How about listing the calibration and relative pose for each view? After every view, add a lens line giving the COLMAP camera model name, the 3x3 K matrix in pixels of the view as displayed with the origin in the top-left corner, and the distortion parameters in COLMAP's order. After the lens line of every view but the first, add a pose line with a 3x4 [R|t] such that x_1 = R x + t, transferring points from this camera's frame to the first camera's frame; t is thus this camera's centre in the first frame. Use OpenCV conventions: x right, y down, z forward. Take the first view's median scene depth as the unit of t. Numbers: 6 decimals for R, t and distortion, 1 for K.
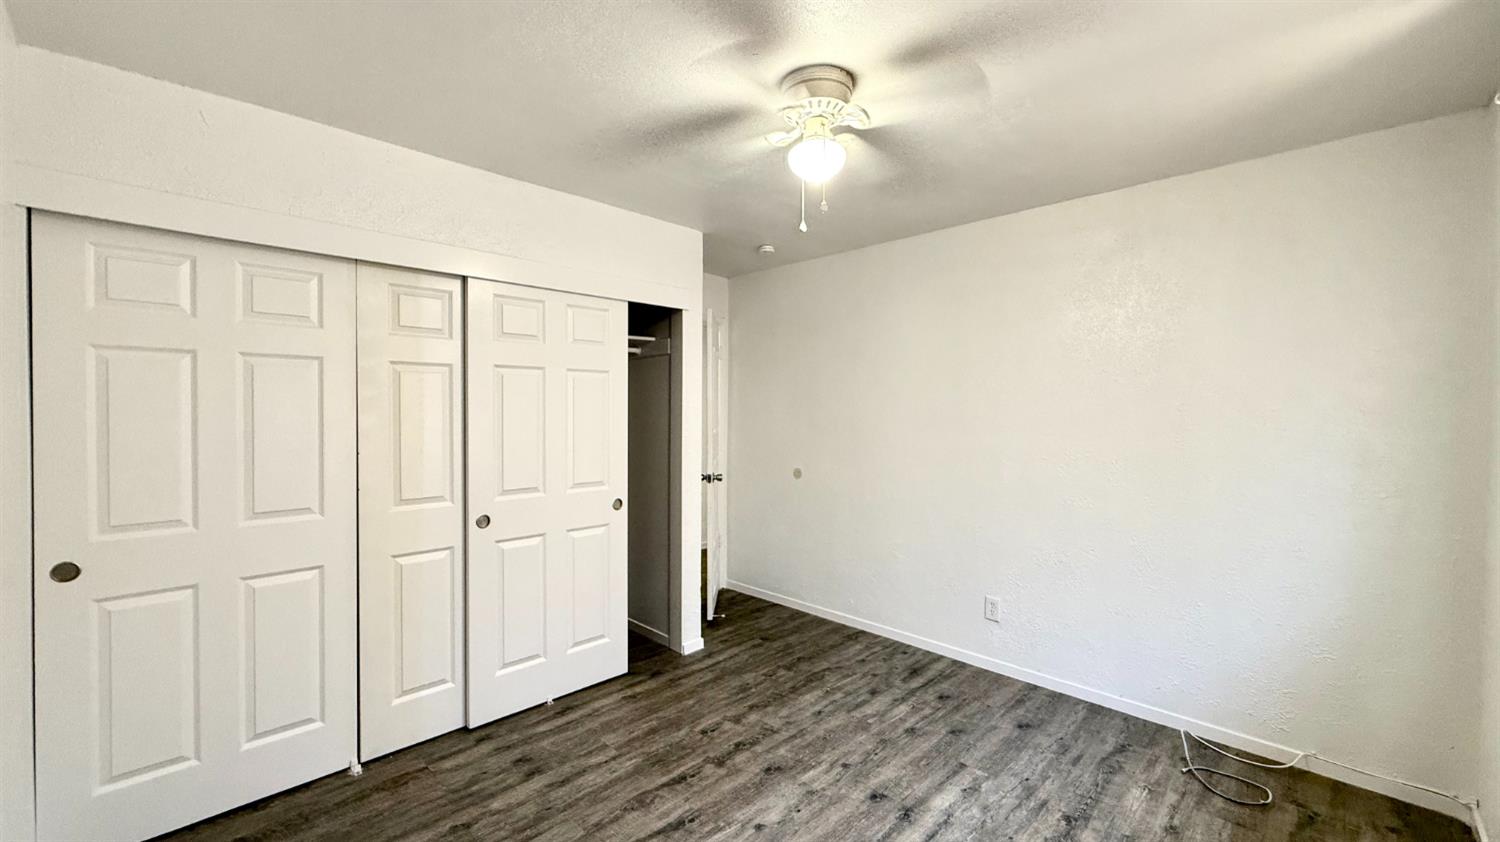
lens RADIAL K [[599.0, 0, 751.0], [0, 599.0, 421.2], [0, 0, 1]] dist [0.000144, 0.000436]
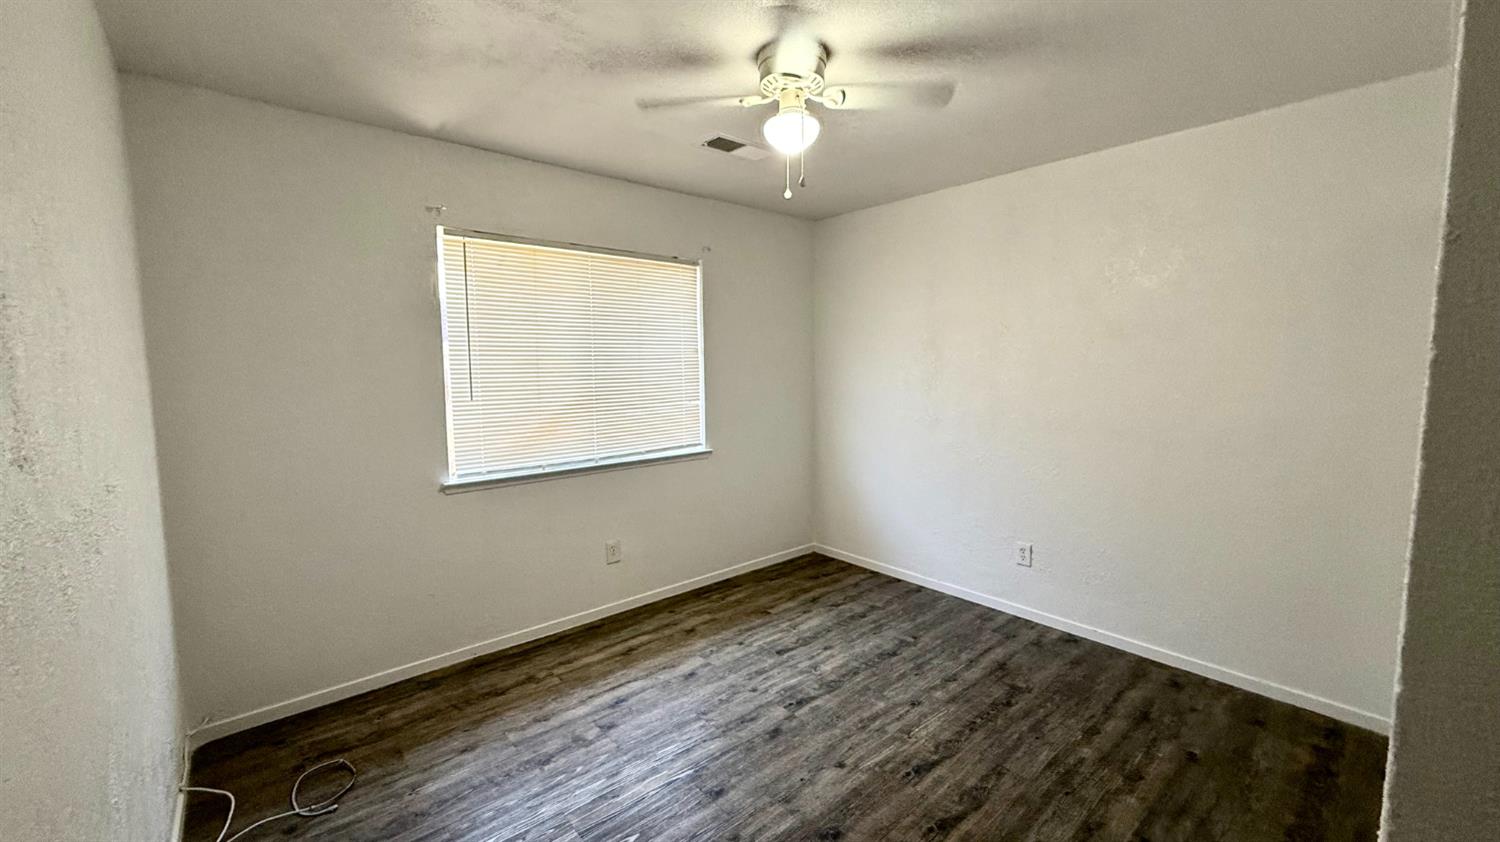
lens RADIAL K [[599.0, 0, 752.3], [0, 599.0, 419.0], [0, 0, 1]] dist [0.000144, 0.000436]
pose [[-0.997797, -0.001114, 0.066331, 0.095677], [0.006330, 0.993698, 0.111909, -0.048114], [-0.066038, 0.112083, -0.991502, 1.898211]]
